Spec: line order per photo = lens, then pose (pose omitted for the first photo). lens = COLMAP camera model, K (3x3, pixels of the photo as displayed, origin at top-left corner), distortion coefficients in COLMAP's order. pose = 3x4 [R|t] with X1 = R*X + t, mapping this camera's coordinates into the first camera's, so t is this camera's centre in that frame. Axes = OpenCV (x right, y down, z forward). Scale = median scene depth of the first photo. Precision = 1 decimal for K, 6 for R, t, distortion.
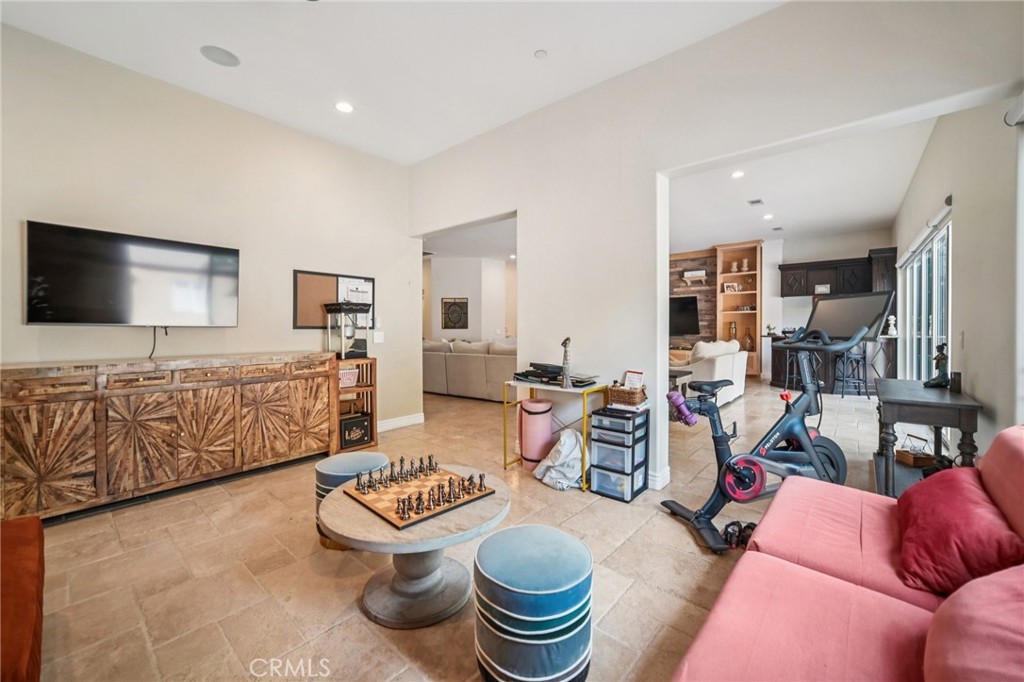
lens RADIAL K [[400.6, 0, 509.8], [0, 400.6, 335.3], [0, 0, 1]] dist [-0.001357, 0.001933]
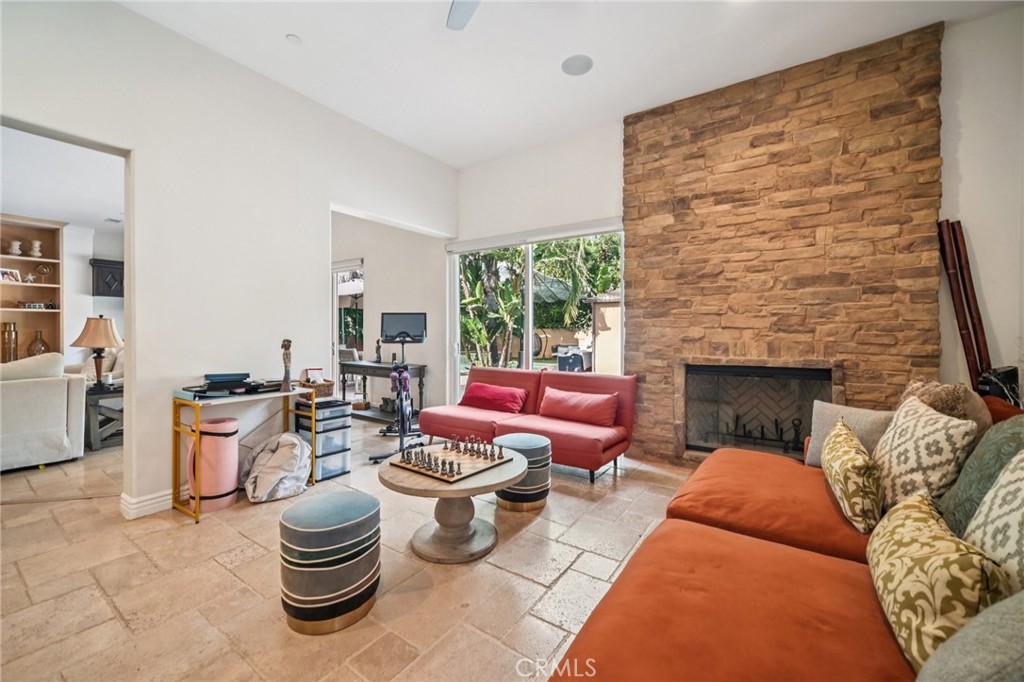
lens RADIAL K [[414.9, 0, 511.7], [0, 414.9, 335.9], [0, 0, 1]] dist [-0.004761, 0.002129]
pose [[-0.116964, -0.010203, 0.993084, -0.296020], [0.018986, 0.999742, 0.012508, -0.001405], [-0.992955, 0.020318, -0.116740, 0.187450]]
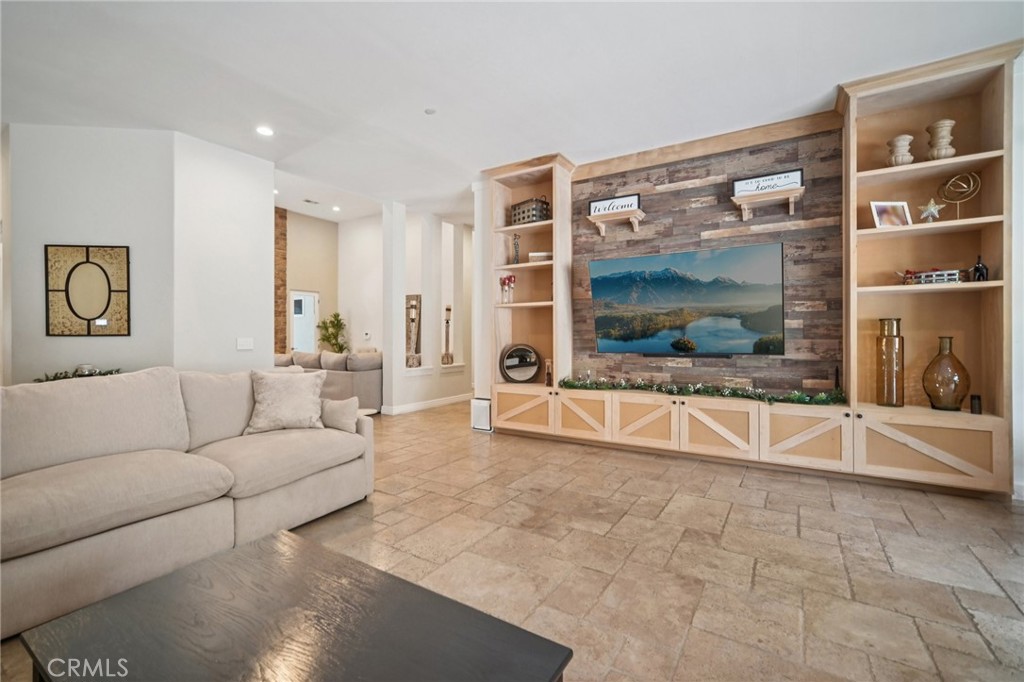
lens RADIAL K [[446.6, 0, 509.3], [0, 446.6, 334.8], [0, 0, 1]] dist [-0.003375, -0.000025]
pose [[0.988490, 0.002377, 0.151269, 0.186100], [0.000887, 0.999768, -0.021504, -0.011631], [-0.151285, 0.021391, 0.988259, 0.683818]]
